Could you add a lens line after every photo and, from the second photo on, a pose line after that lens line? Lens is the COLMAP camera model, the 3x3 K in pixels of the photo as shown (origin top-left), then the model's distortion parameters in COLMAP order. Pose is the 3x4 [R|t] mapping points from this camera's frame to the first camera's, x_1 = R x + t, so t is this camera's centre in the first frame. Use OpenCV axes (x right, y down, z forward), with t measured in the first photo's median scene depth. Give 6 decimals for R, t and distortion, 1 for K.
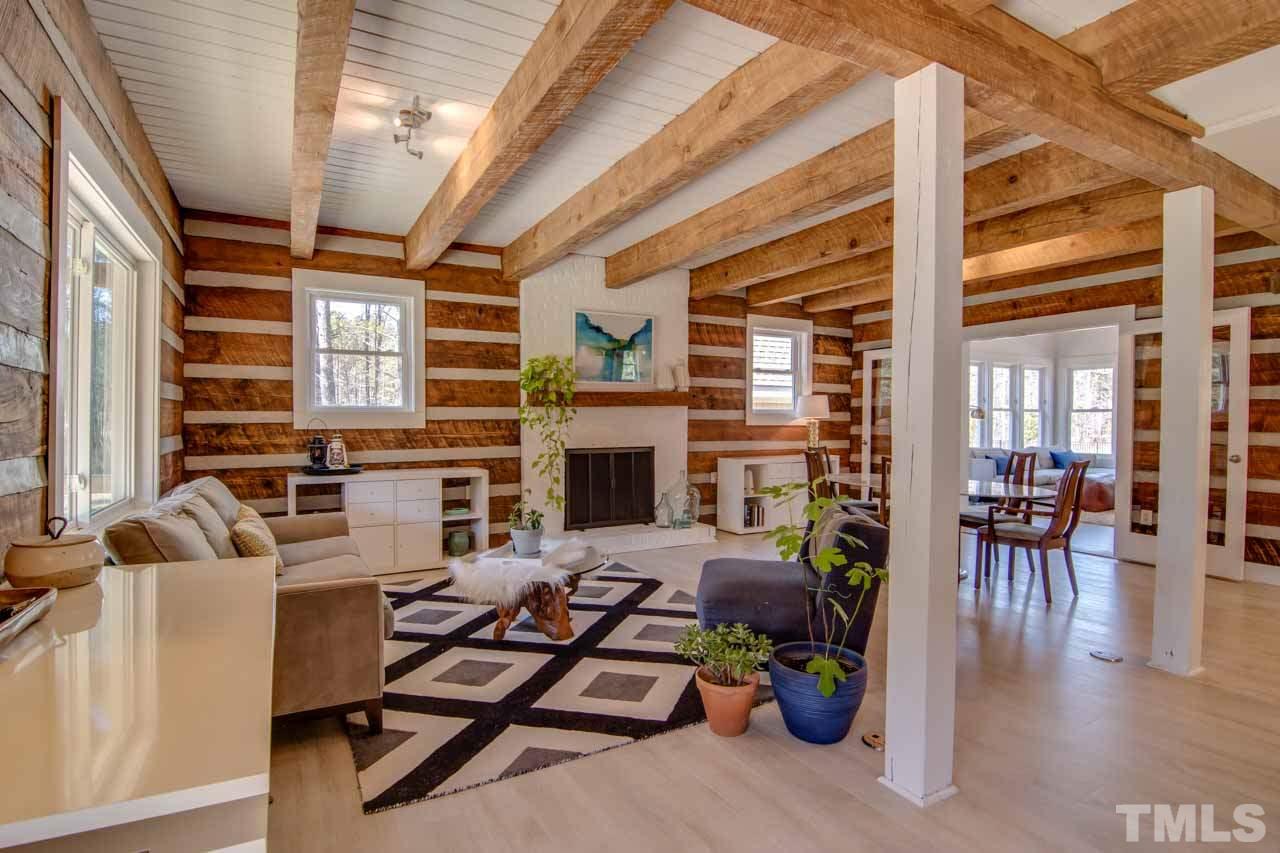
lens RADIAL K [[642.0, 0, 642.0], [0, 642.0, 424.1], [0, 0, 1]] dist [-0.003799, -0.000286]
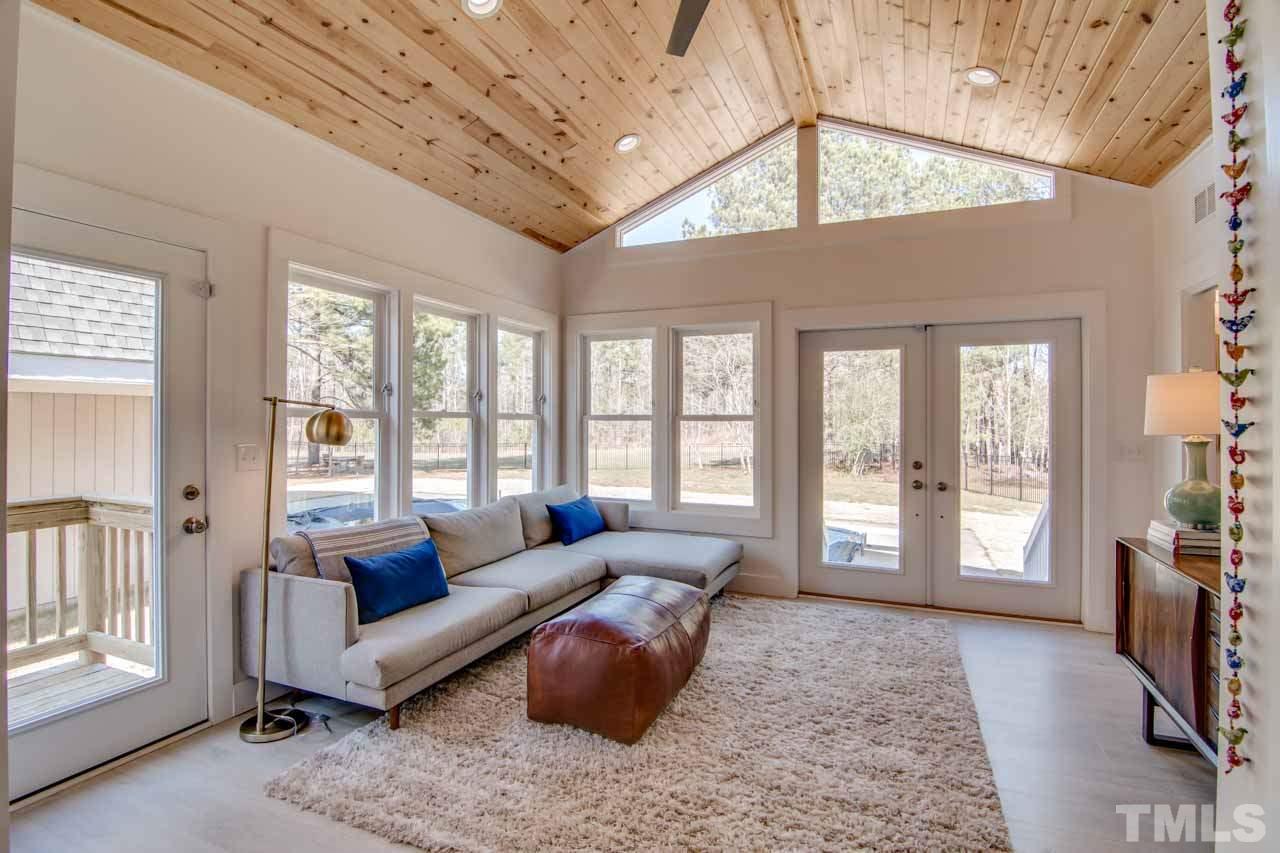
lens RADIAL K [[642.0, 0, 640.6], [0, 642.0, 424.7], [0, 0, 1]] dist [-0.003799, -0.000286]
pose [[0.799204, -0.004806, 0.601041, 0.394643], [0.010703, 0.999923, -0.006237, -0.011540], [-0.600965, 0.011417, 0.799194, 0.563616]]
